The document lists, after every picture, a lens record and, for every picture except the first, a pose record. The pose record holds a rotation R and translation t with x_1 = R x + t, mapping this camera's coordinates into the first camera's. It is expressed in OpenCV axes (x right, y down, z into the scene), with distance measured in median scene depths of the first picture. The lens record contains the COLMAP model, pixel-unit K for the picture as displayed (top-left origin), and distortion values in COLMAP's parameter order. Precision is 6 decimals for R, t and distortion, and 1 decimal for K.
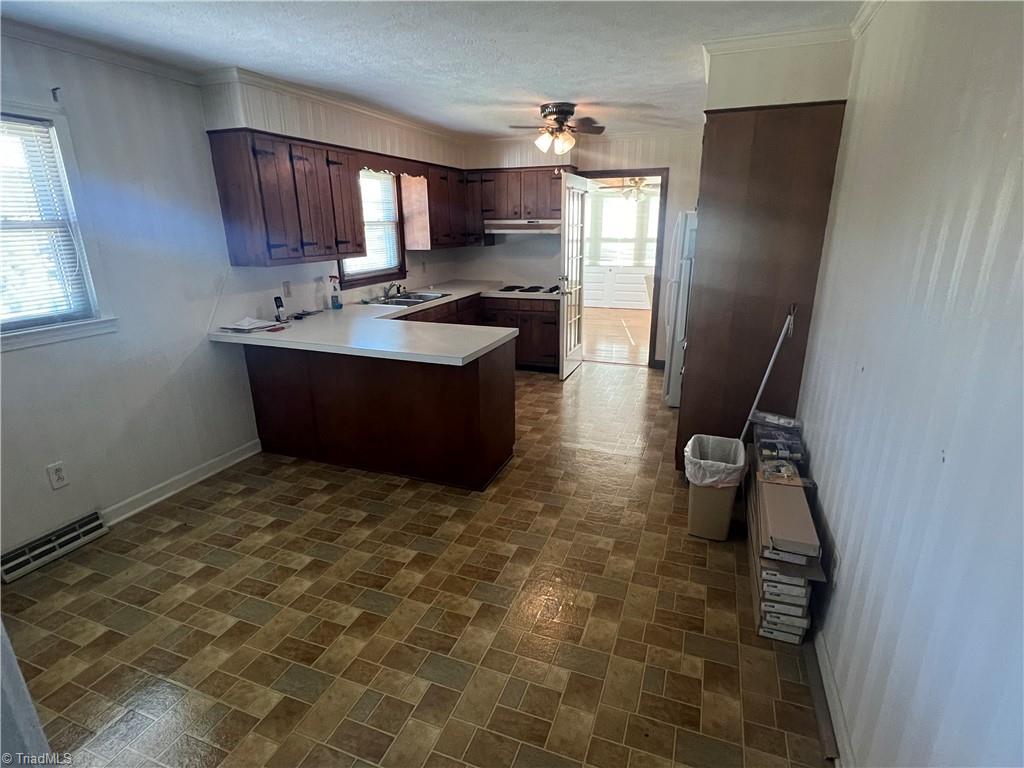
lens RADIAL K [[516.2, 0, 516.0], [0, 516.2, 385.1], [0, 0, 1]] dist [-0.001812, 0.000526]
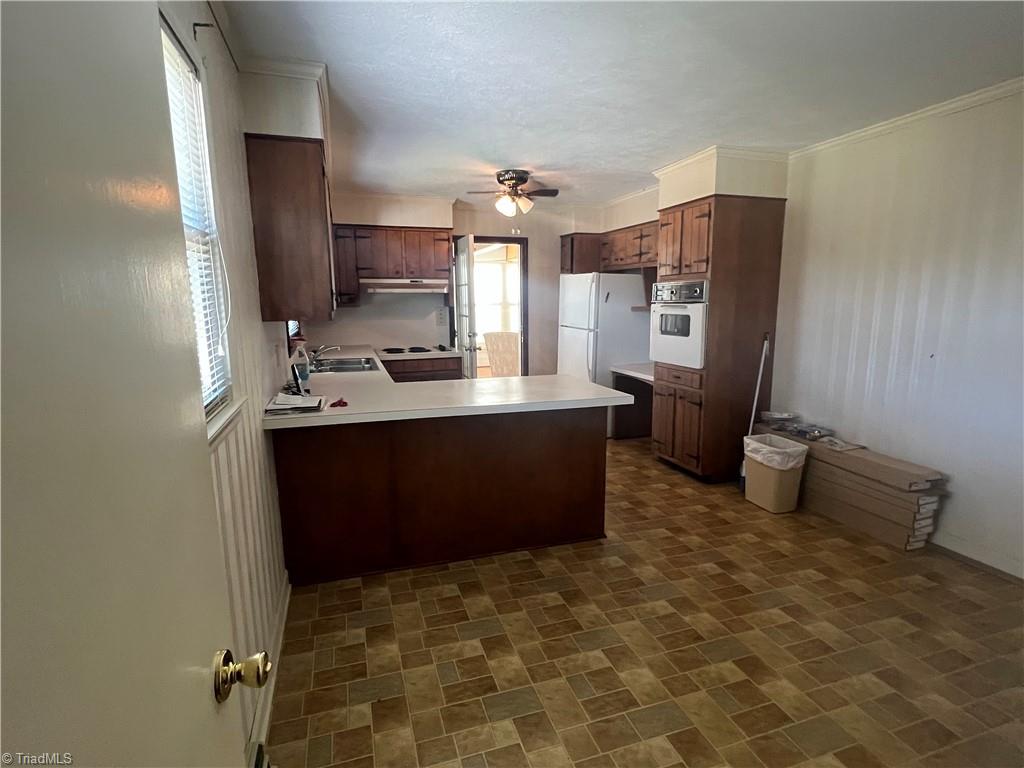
lens RADIAL K [[516.2, 0, 512.9], [0, 516.2, 384.7], [0, 0, 1]] dist [-0.001812, 0.000526]
pose [[0.783418, -0.098807, 0.613591, -0.738253], [0.183986, 0.979899, -0.077114, -0.031157], [-0.593638, 0.173304, 0.785850, 0.278260]]
